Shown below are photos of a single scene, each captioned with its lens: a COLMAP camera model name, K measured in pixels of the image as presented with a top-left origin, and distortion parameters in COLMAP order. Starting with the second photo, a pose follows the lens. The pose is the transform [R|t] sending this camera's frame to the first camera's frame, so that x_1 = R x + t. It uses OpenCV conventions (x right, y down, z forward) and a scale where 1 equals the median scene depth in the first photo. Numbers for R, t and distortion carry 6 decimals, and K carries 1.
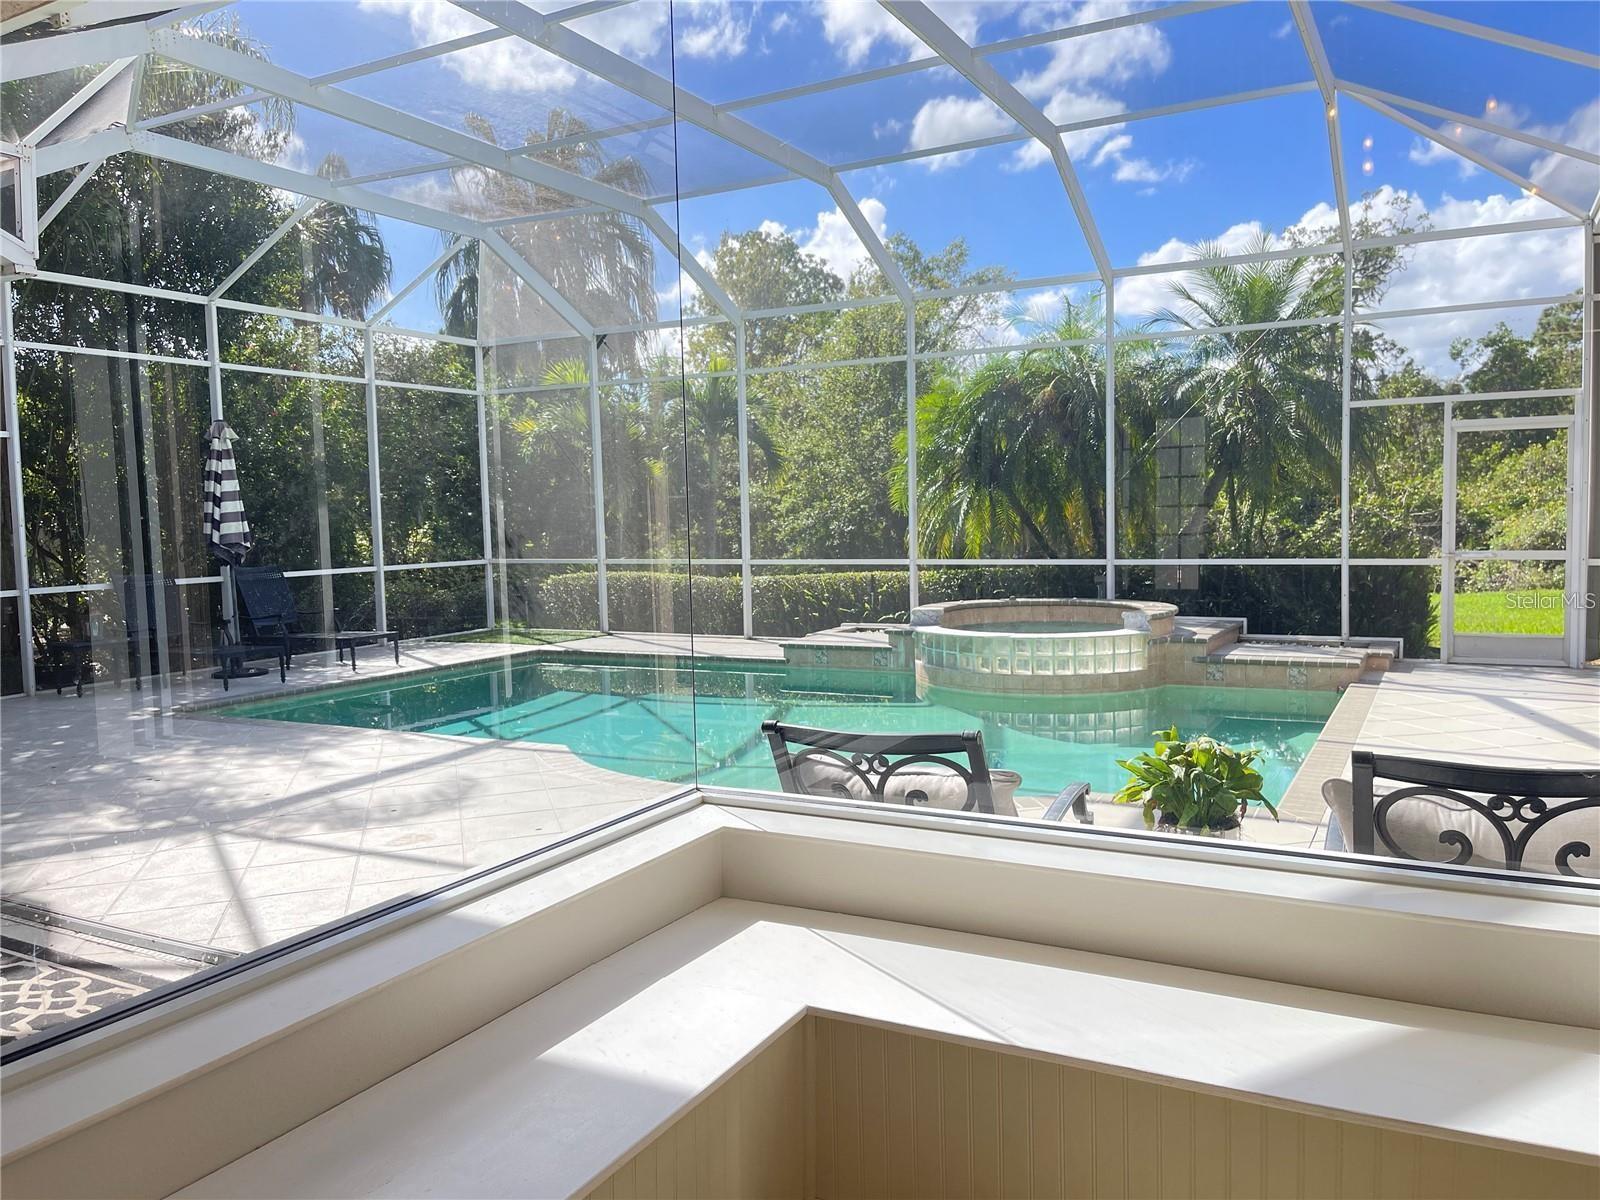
lens RADIAL K [[1215.3, 0, 800.0], [0, 1215.3, 600.0], [0, 0, 1]] dist [0.078345, -0.106548]
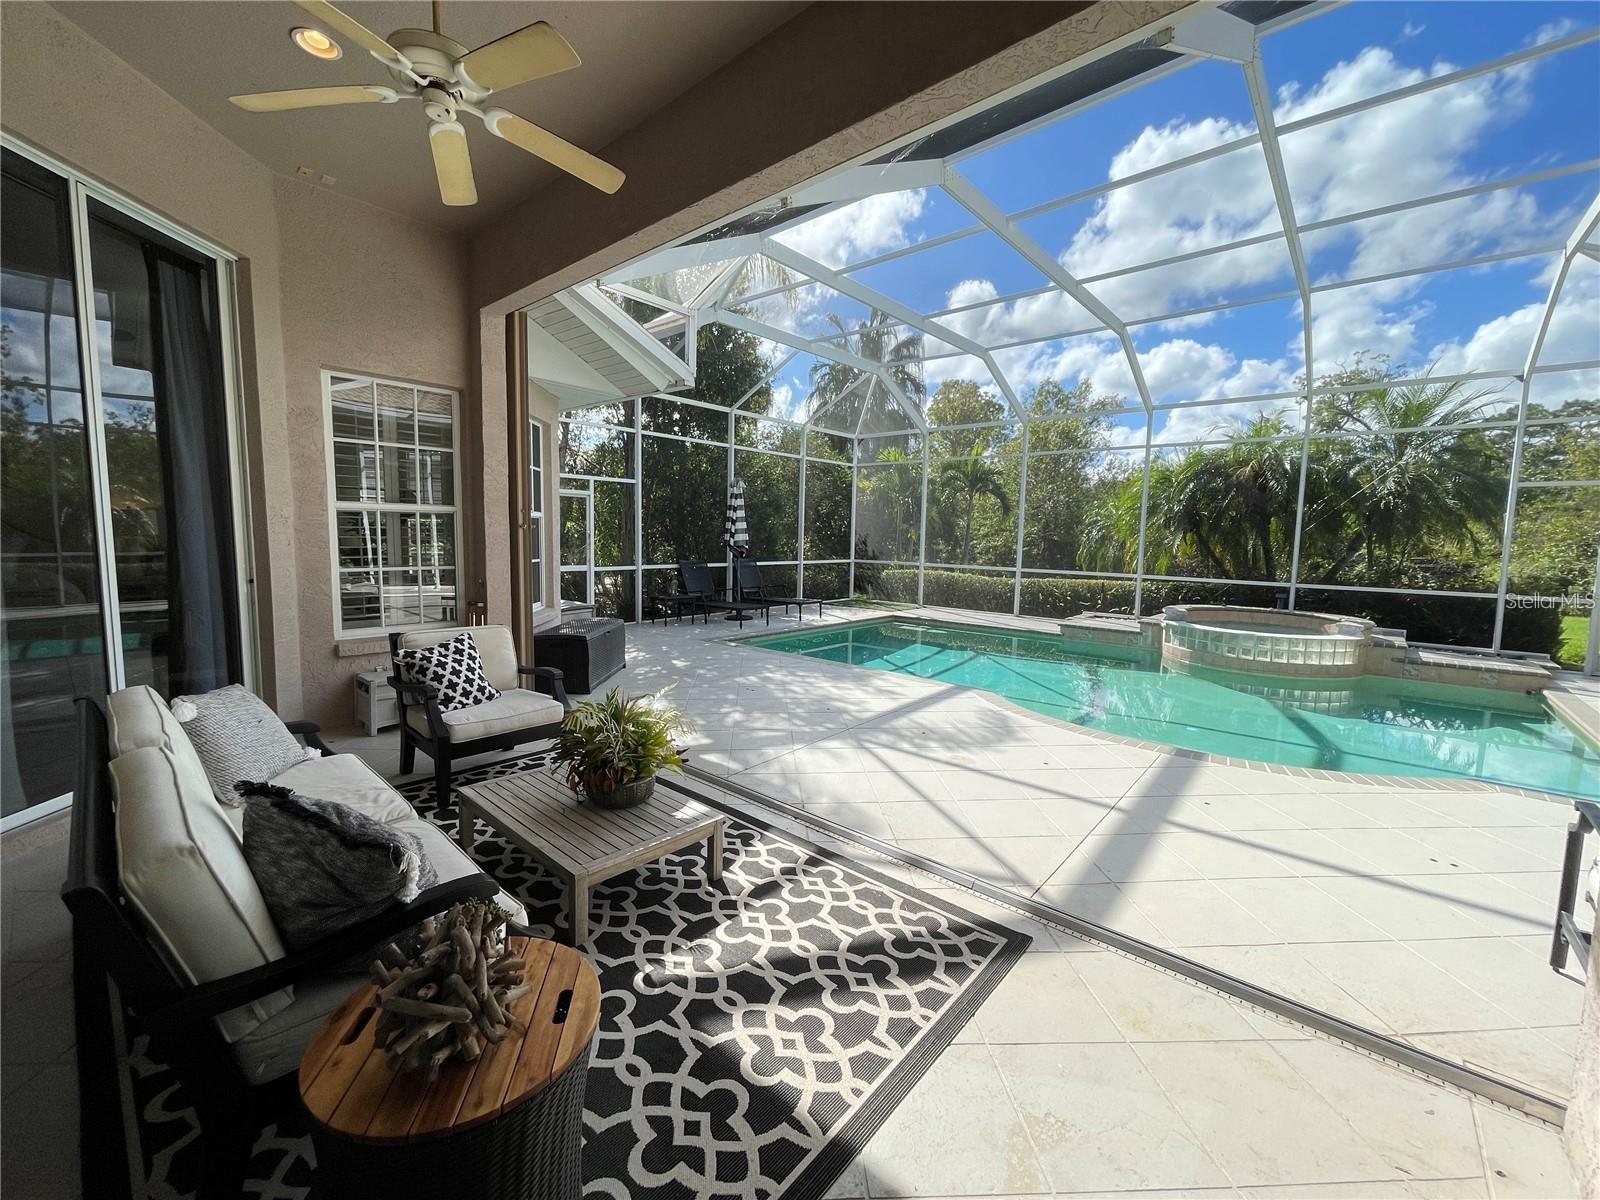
lens RADIAL K [[647.8, 0, 800.0], [0, 647.8, 600.0], [0, 0, 1]] dist [0.001299, -0.000109]
pose [[0.972260, 0.065219, -0.224624, -0.157452], [-0.058206, 0.997592, 0.037709, -0.007486], [0.226543, -0.023588, 0.973716, 0.093194]]
